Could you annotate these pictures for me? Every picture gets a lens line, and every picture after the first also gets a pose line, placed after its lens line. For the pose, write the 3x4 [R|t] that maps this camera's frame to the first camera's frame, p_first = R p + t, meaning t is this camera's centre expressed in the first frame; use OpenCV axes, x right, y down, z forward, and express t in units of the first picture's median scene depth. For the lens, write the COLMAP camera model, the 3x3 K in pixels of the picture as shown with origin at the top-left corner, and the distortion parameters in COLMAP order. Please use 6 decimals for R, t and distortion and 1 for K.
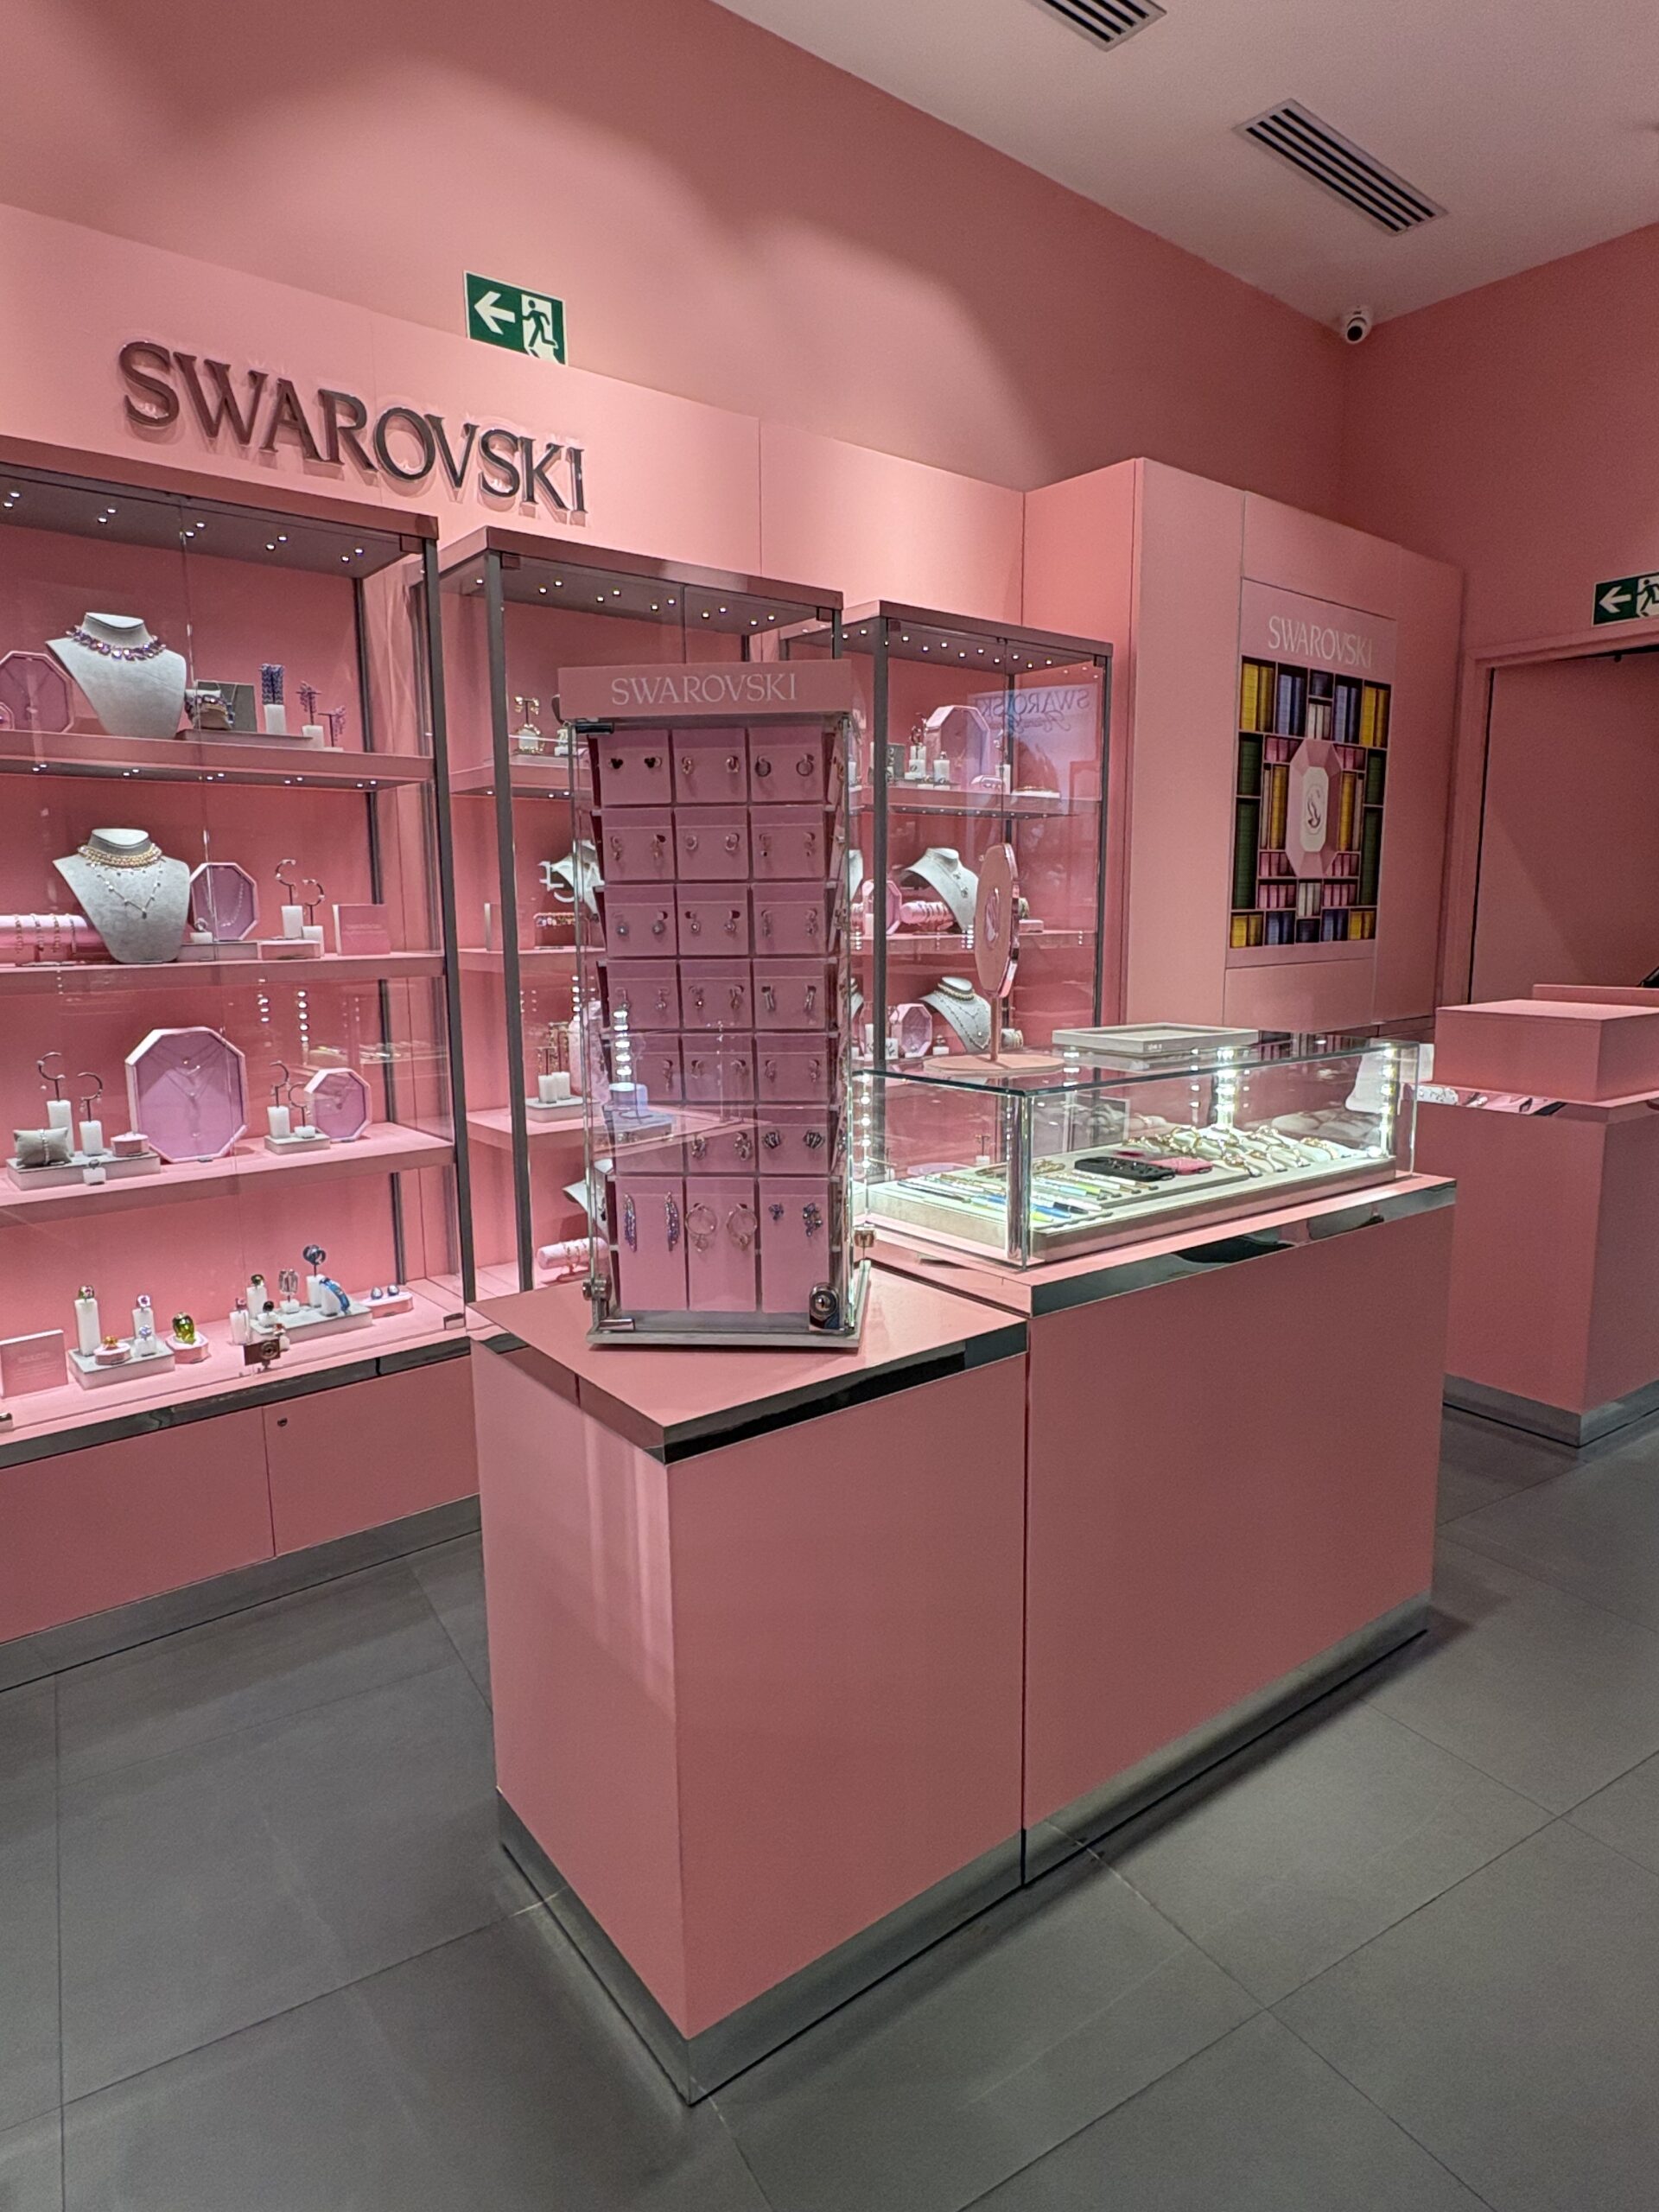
lens RADIAL K [[1285.2, 0, 829.9], [0, 1285.2, 1114.7], [0, 0, 1]] dist [-0.001761, 0.006201]
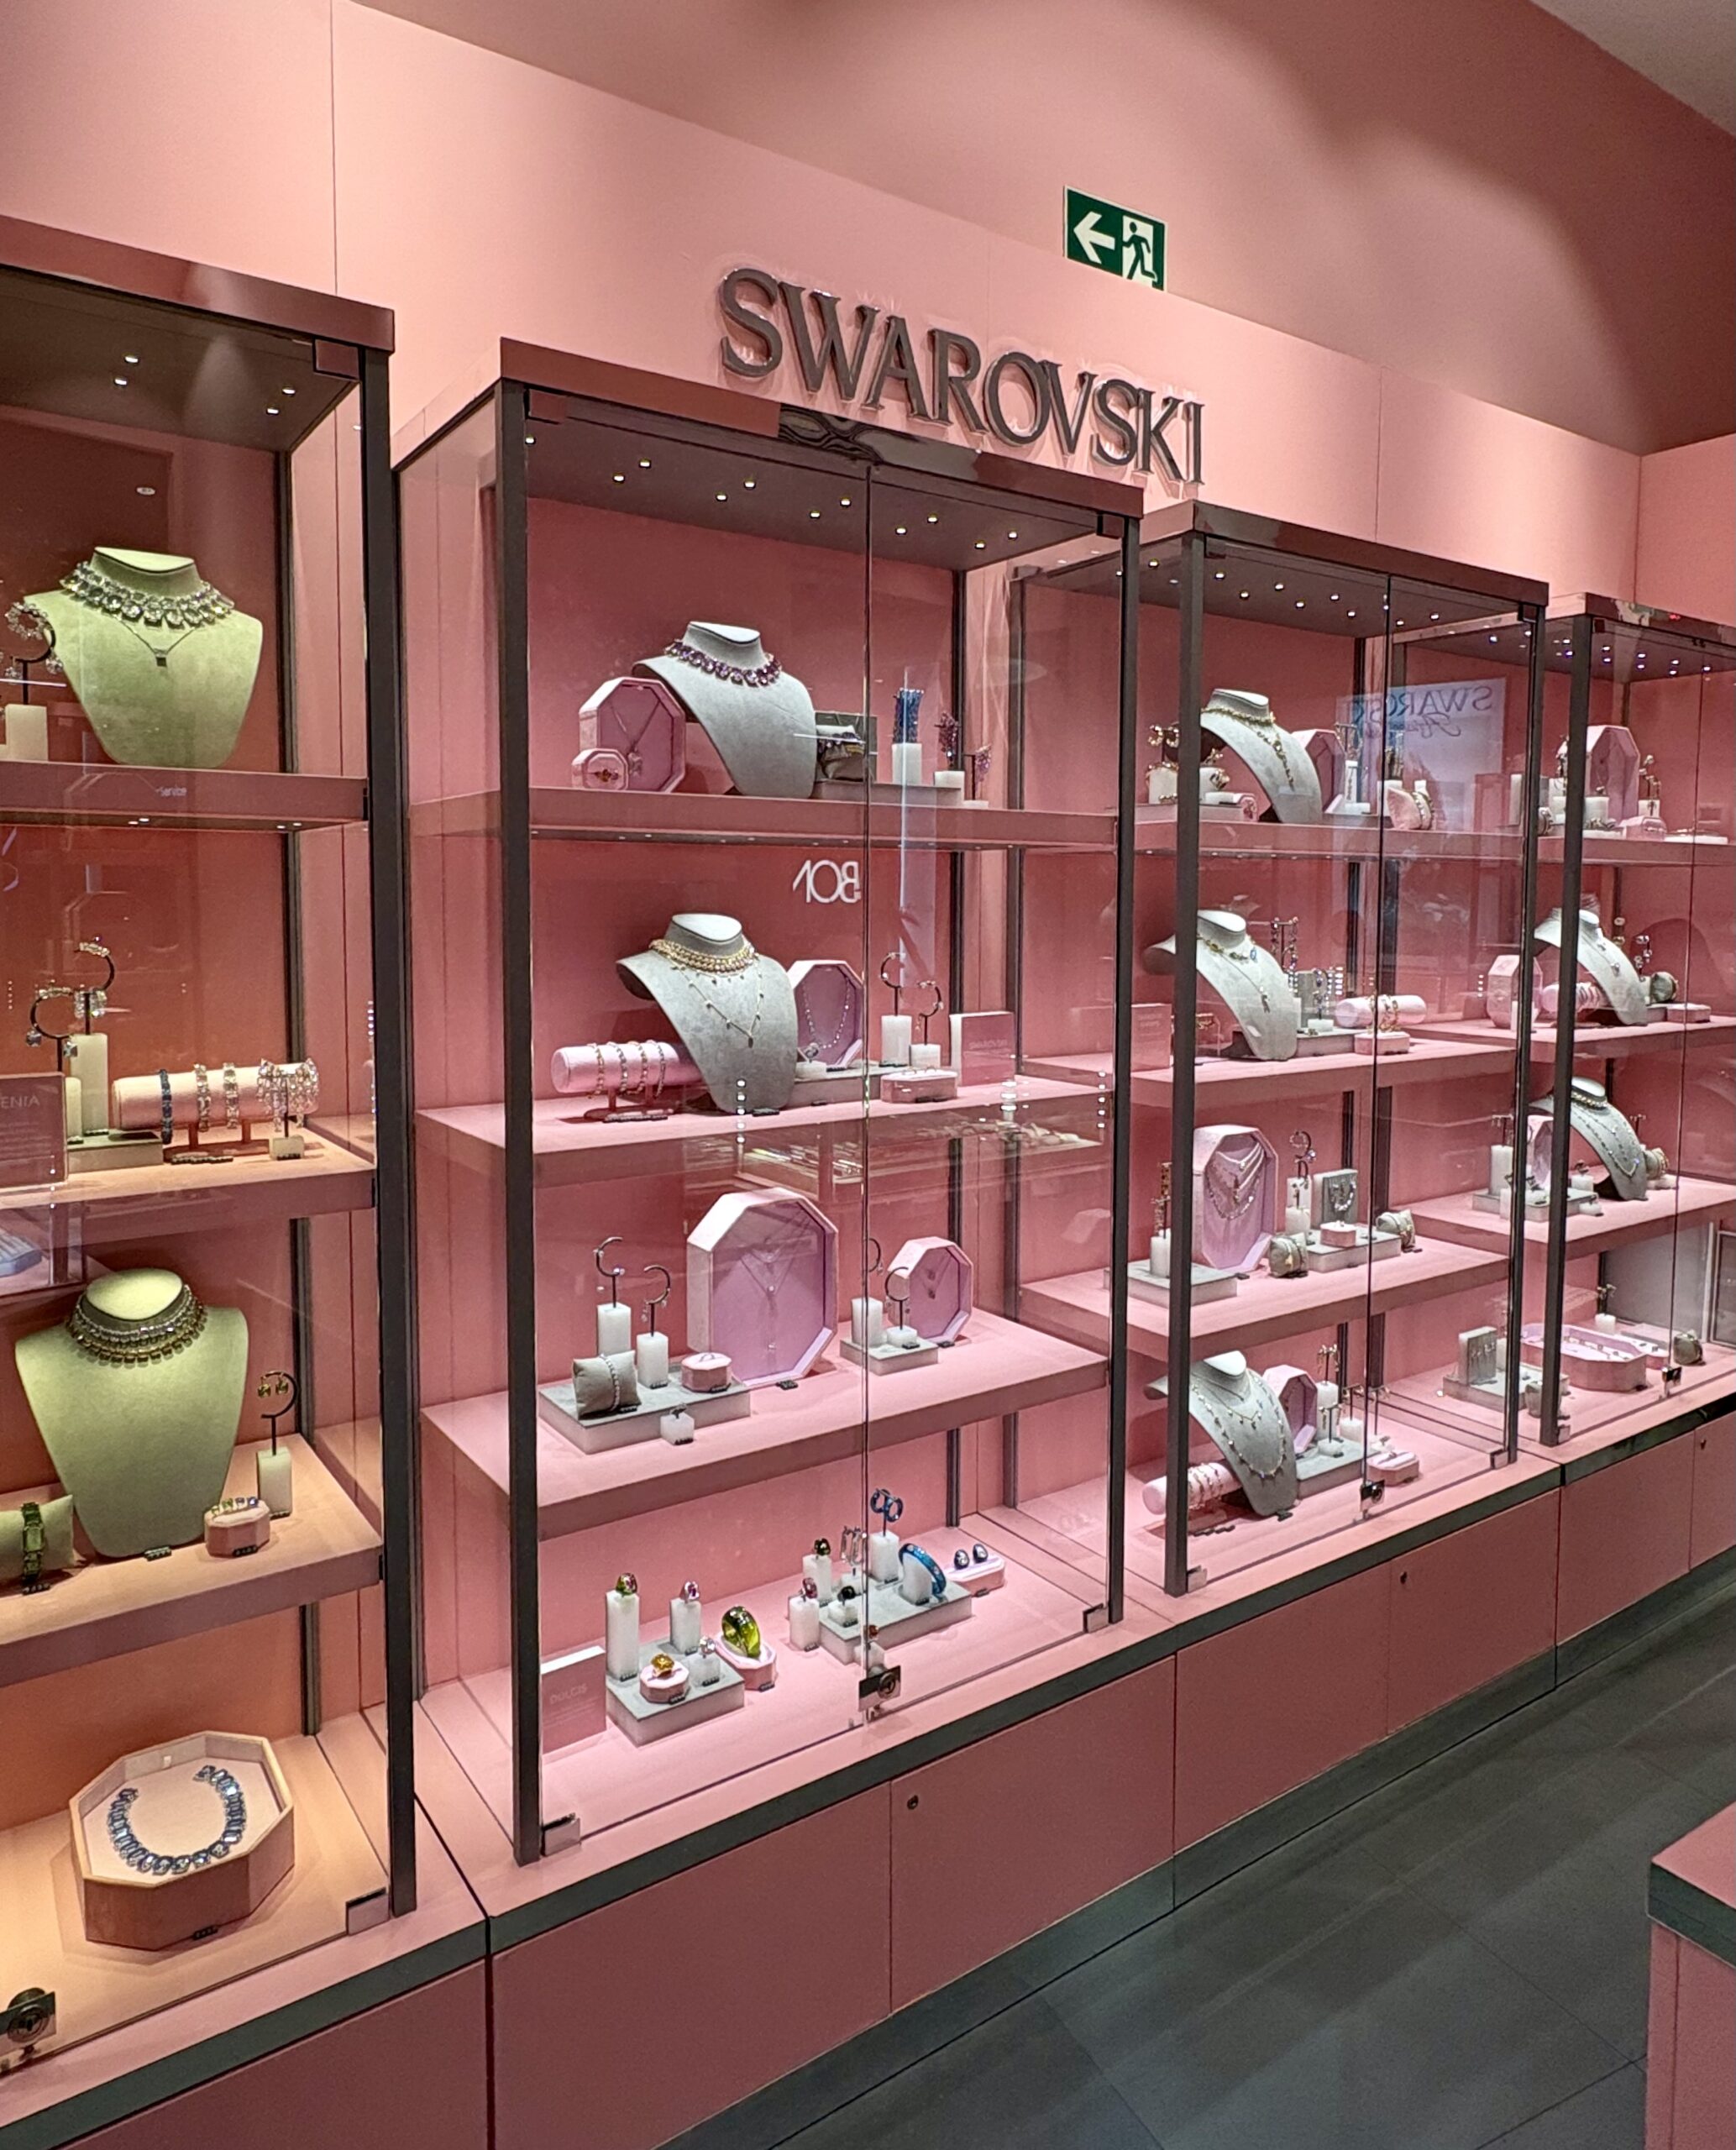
lens RADIAL K [[1374.0, 0, 834.2], [0, 1374.0, 993.7], [0, 0, 1]] dist [0.005870, -0.000080]
pose [[0.996856, 0.015450, -0.077716, -0.392583], [-0.022665, 0.995424, -0.092829, -0.102913], [0.075927, 0.094298, 0.992644, 0.237565]]
